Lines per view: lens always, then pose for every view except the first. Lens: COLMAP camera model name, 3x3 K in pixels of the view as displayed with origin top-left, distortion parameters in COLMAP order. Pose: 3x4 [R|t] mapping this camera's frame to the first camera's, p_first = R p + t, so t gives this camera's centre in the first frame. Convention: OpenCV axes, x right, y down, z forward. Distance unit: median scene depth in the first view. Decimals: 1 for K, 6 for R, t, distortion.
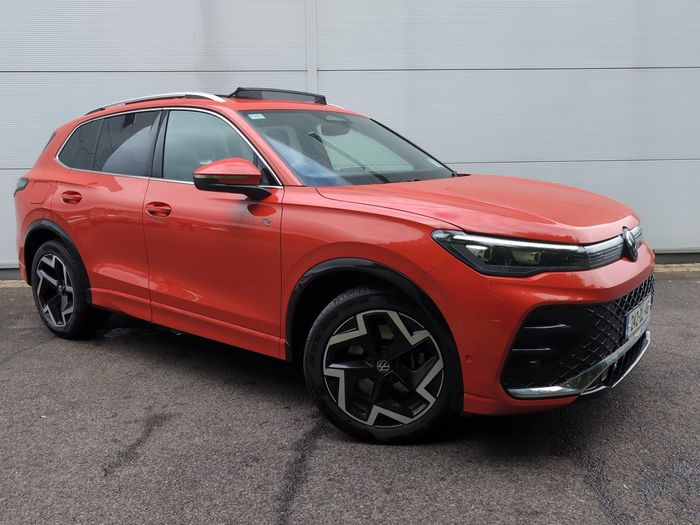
lens RADIAL K [[595.5, 0, 350.0], [0, 595.5, 262.5], [0, 0, 1]] dist [0.012786, 0.004839]
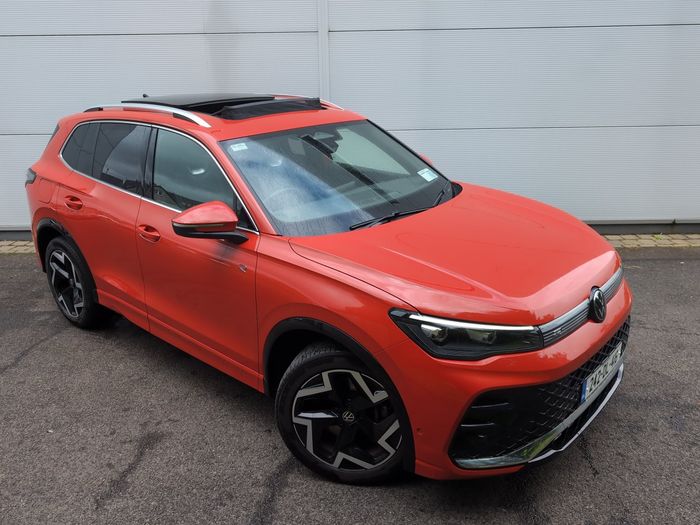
lens RADIAL K [[595.5, 0, 350.0], [0, 595.5, 262.5], [0, 0, 1]] dist [0.012786, 0.004839]
pose [[0.997633, 0.021249, -0.065390, 0.121922], [-0.010424, 0.986795, 0.161637, -0.268106], [0.067962, -0.160573, 0.984681, -0.004403]]
